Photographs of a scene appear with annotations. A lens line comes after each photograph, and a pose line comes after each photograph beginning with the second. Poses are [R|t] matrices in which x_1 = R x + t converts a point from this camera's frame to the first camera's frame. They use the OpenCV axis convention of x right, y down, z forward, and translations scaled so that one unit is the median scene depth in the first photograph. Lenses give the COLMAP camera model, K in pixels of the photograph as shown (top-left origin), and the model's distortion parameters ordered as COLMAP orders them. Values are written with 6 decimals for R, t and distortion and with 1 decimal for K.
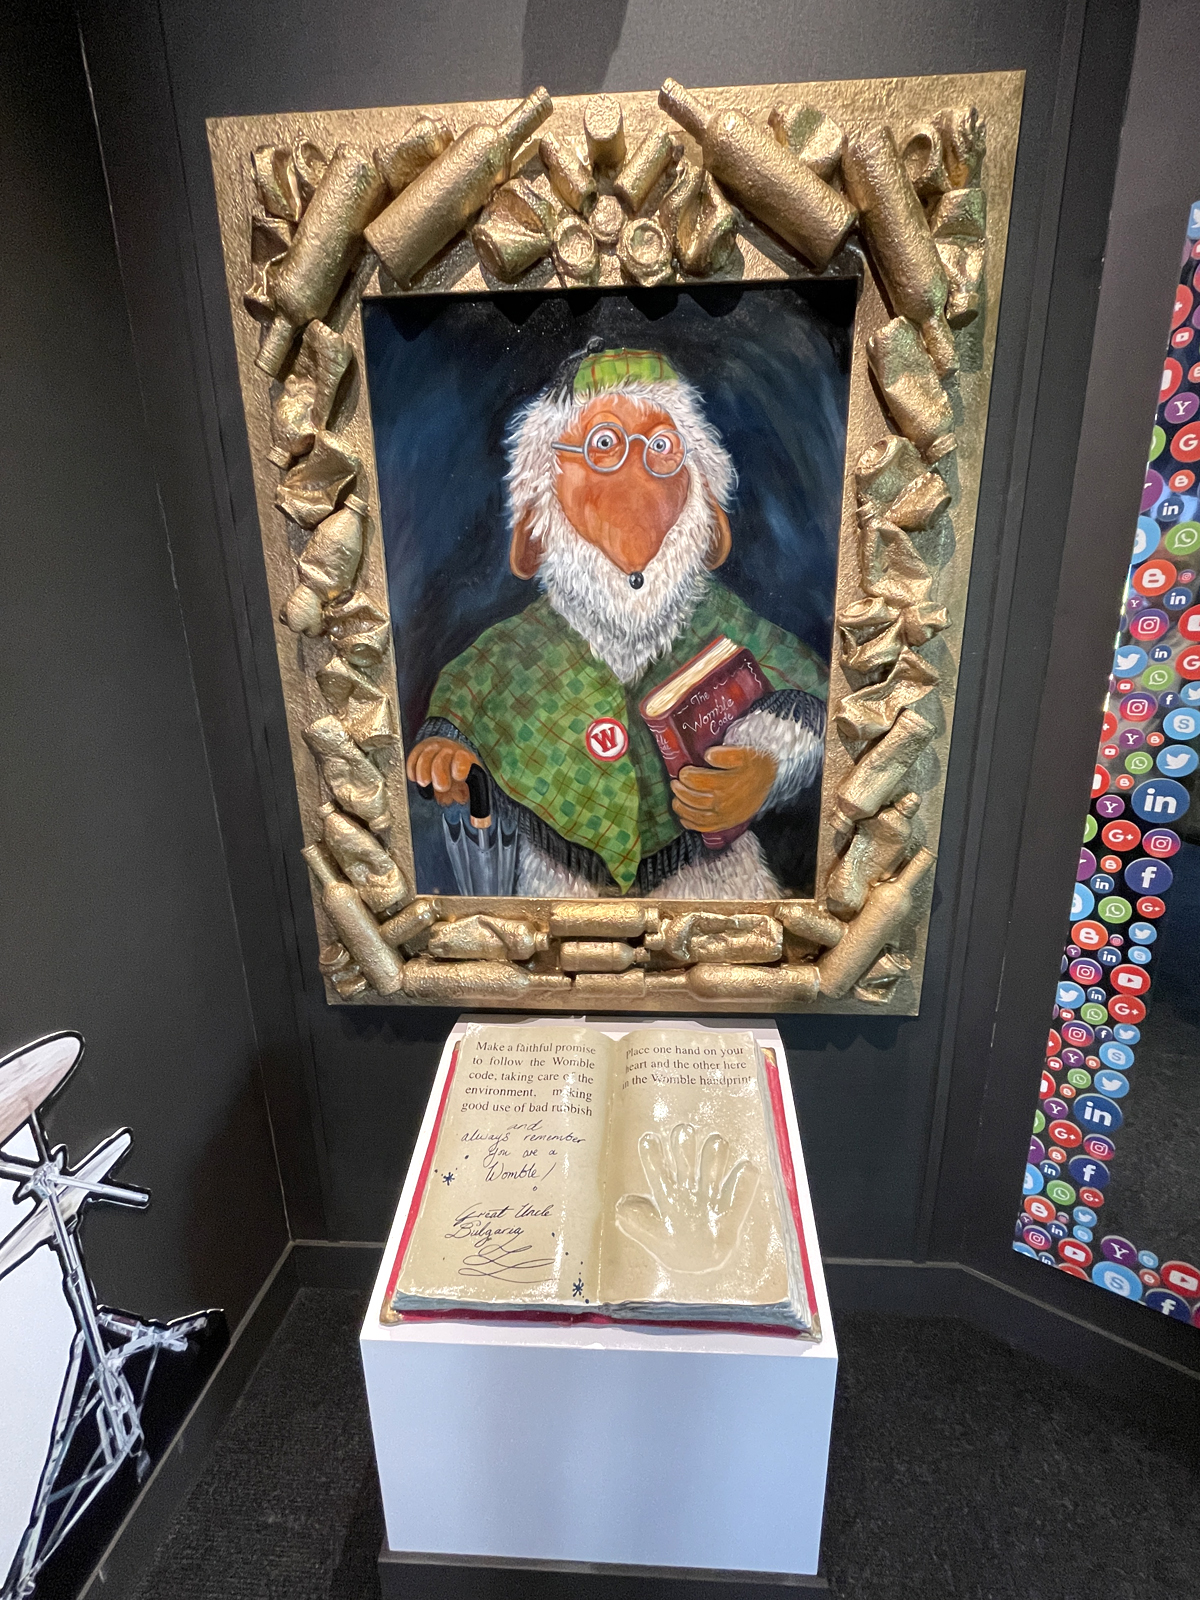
lens RADIAL K [[660.7, 0, 616.8], [0, 660.7, 804.5], [0, 0, 1]] dist [-0.003295, -0.000519]
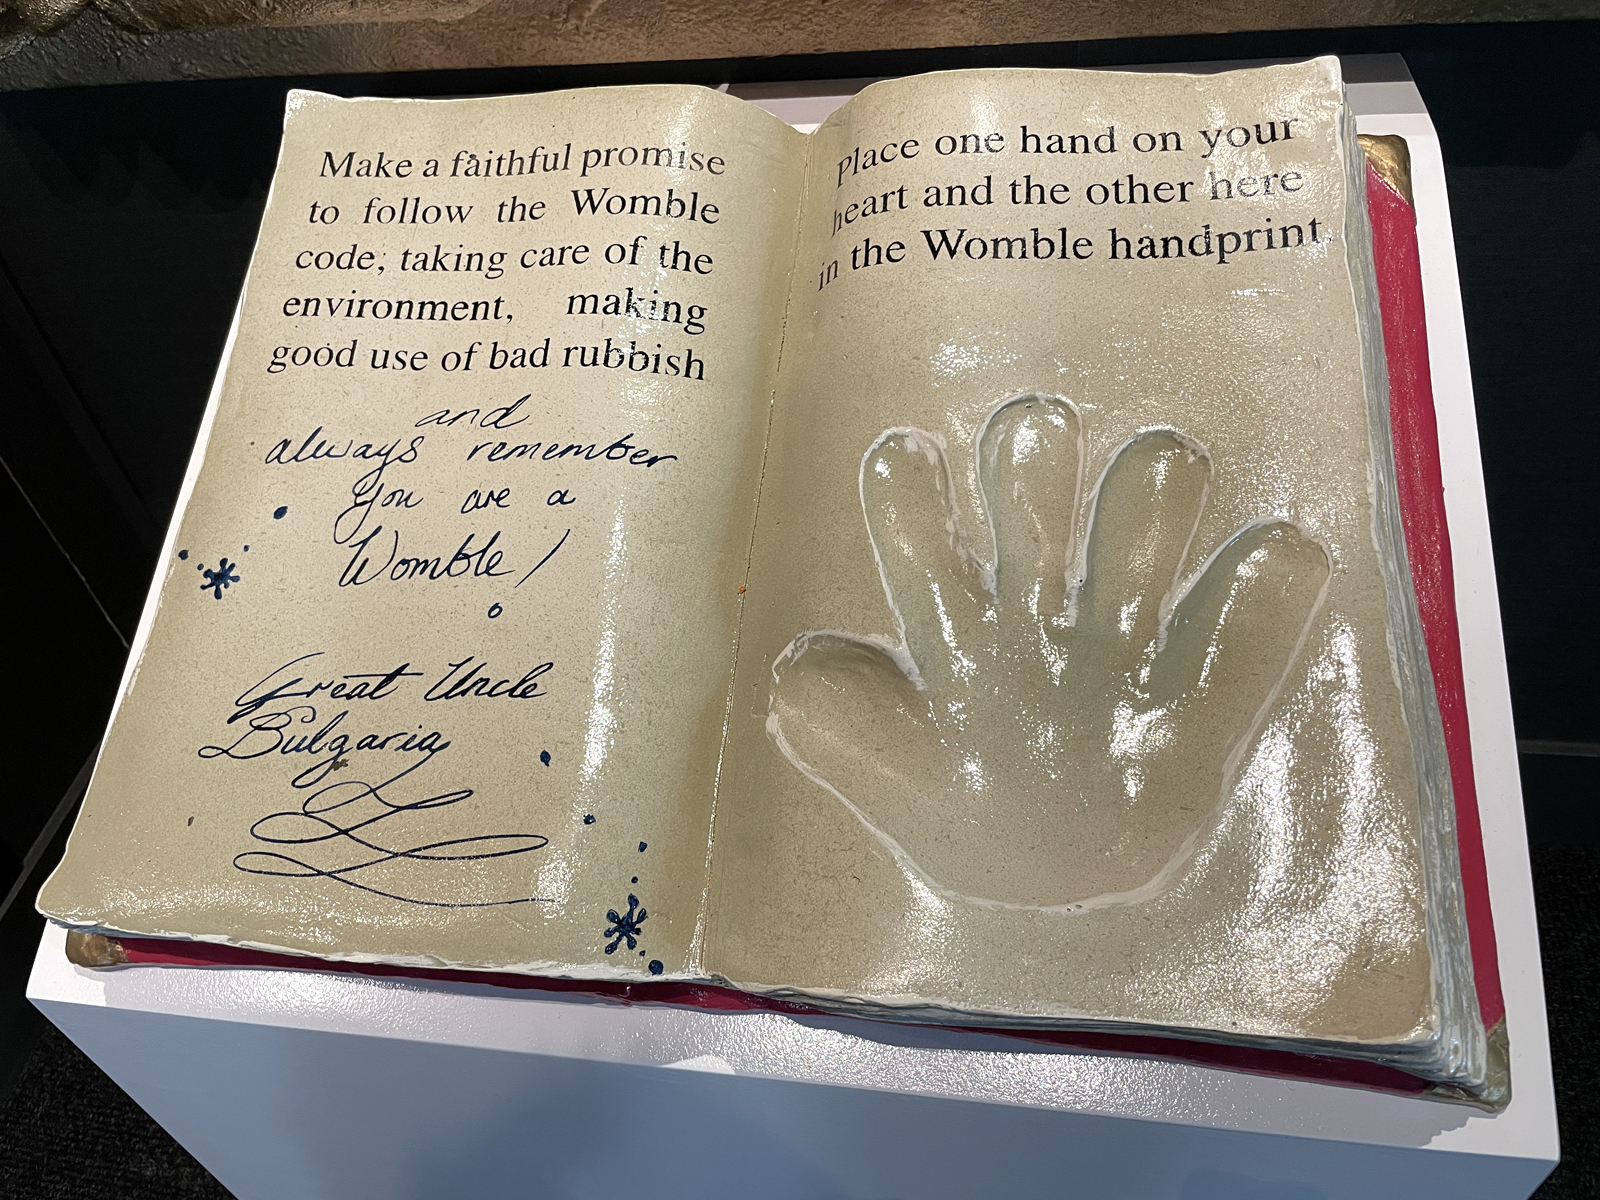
lens RADIAL K [[1447.1, 0, 800.0], [0, 1447.1, 600.0], [0, 0, 1]] dist [0.104101, -0.197676]
pose [[0.996590, -0.000276, -0.082516, 0.055176], [0.044090, 0.847055, 0.529673, 0.239428], [0.069749, -0.531505, 0.844179, 0.458589]]
